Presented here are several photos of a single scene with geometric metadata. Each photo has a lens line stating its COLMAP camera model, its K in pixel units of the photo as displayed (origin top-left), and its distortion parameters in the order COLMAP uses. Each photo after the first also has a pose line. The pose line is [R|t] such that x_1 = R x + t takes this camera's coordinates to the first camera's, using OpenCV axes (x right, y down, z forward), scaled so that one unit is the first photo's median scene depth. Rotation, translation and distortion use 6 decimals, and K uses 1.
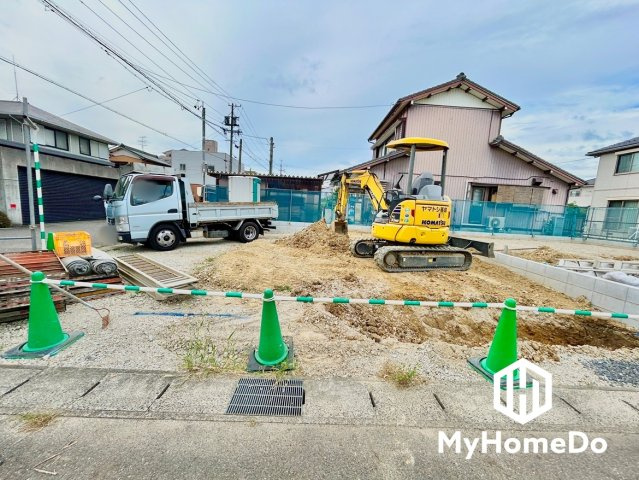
lens RADIAL K [[257.3, 0, 319.0], [0, 257.3, 238.3], [0, 0, 1]] dist [-0.000261, 0.000451]
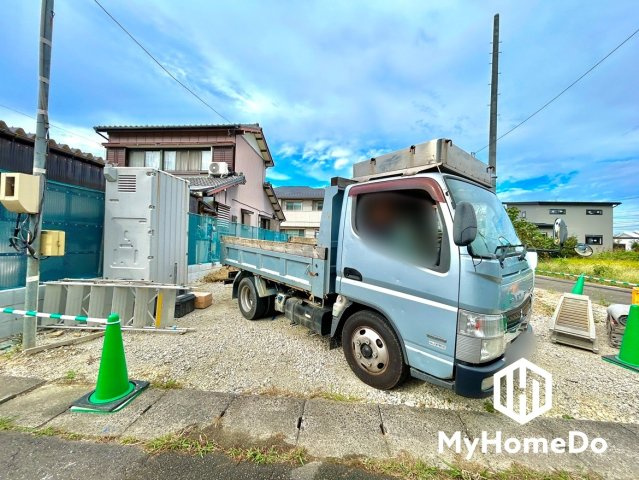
lens RADIAL K [[257.3, 0, 320.5], [0, 257.3, 238.8], [0, 0, 1]] dist [-0.000261, 0.000451]
pose [[0.106573, -0.031030, 0.993821, -0.925608], [0.100102, 0.994770, 0.020325, -0.157126], [-0.989253, 0.097318, 0.109122, 0.948068]]
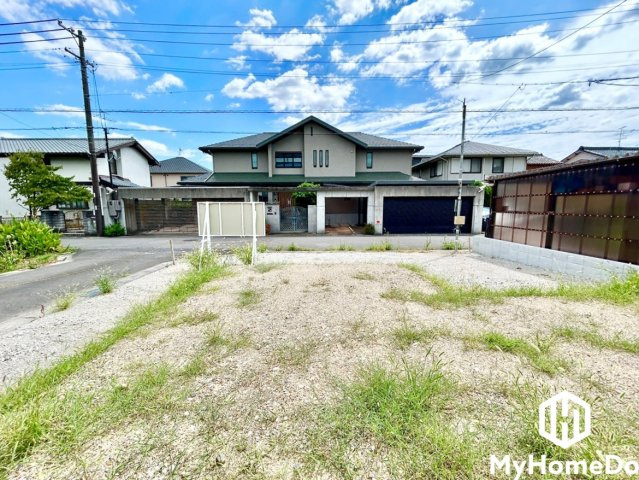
lens RADIAL K [[269.8, 0, 319.5], [0, 269.8, 243.3], [0, 0, 1]] dist [0.001980, -0.000649]
pose [[-0.011736, 0.082188, -0.996548, 0.617563], [-0.117843, 0.989558, 0.082999, -0.107207], [0.992963, 0.118410, -0.001929, 0.779469]]
